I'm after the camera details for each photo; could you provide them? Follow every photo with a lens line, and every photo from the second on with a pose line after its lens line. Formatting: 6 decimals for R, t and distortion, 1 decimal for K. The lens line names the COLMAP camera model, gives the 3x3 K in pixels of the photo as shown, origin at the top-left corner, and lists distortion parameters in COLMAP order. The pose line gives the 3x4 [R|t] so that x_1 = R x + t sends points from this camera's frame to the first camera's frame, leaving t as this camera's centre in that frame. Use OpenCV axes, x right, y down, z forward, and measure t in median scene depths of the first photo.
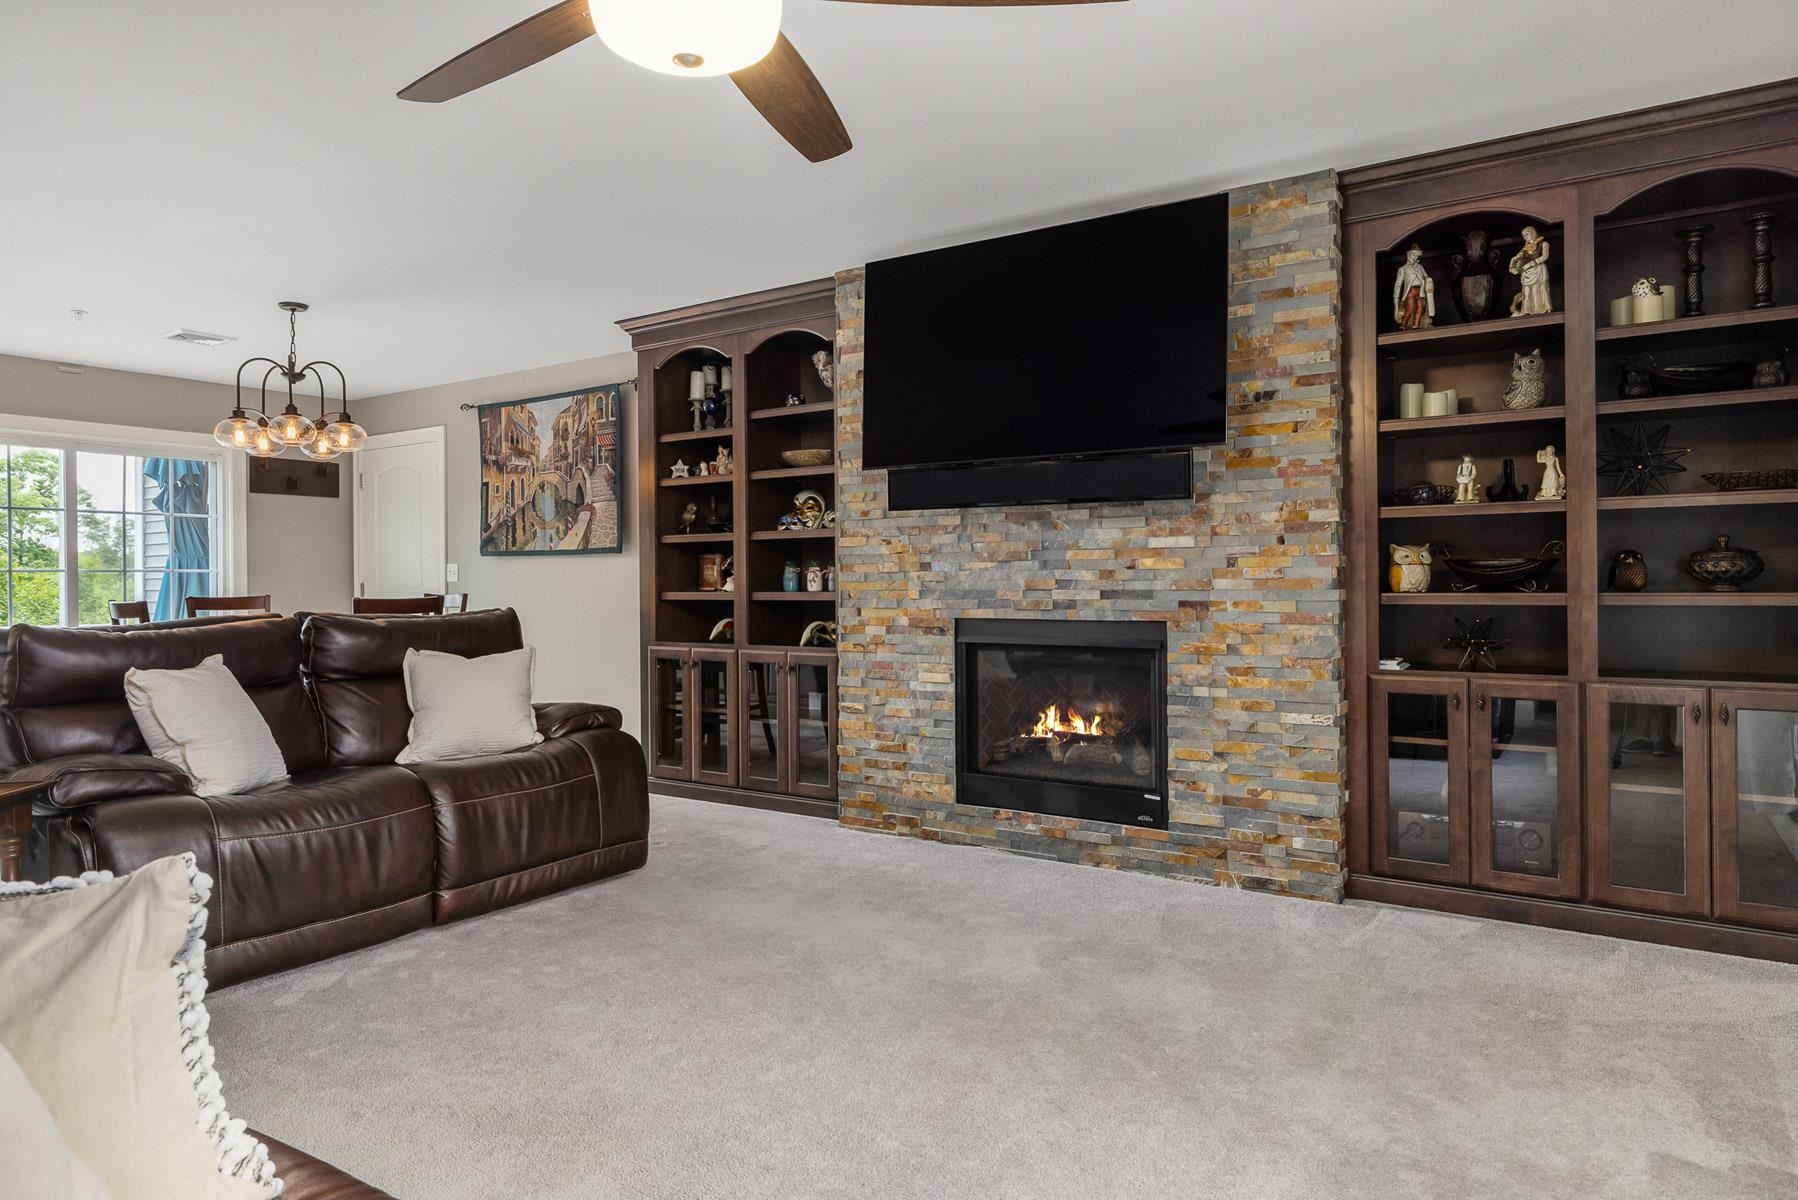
lens RADIAL K [[1058.2, 0, 899.0], [0, 1058.2, 600.0], [0, 0, 1]] dist [-0.001431, 0.000573]
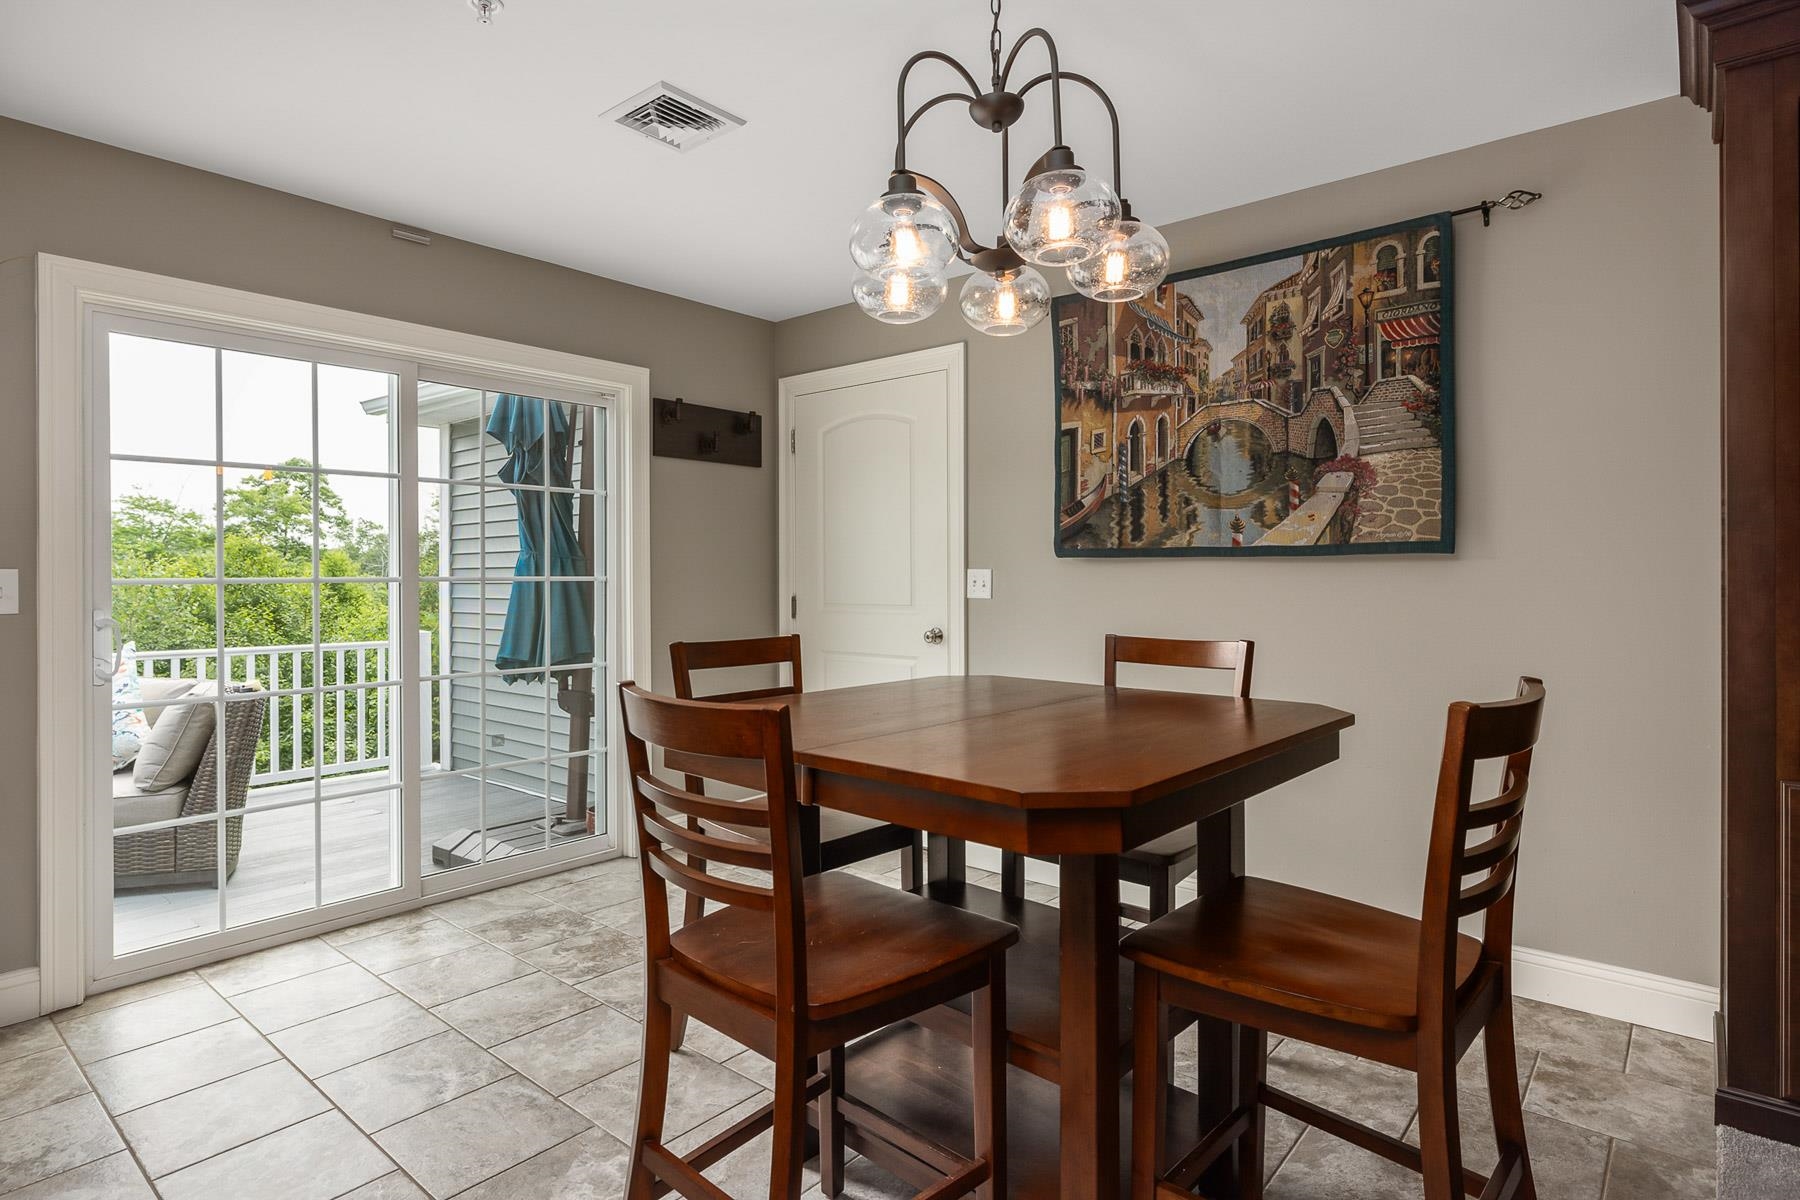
lens RADIAL K [[949.4, 0, 904.6], [0, 949.4, 579.7], [0, 0, 1]] dist [-0.002813, -0.000263]
pose [[0.993778, 0.003985, -0.111308, -0.434908], [-0.005492, 0.999897, -0.013238, -0.022576], [0.111244, 0.013767, 0.993698, 0.490837]]
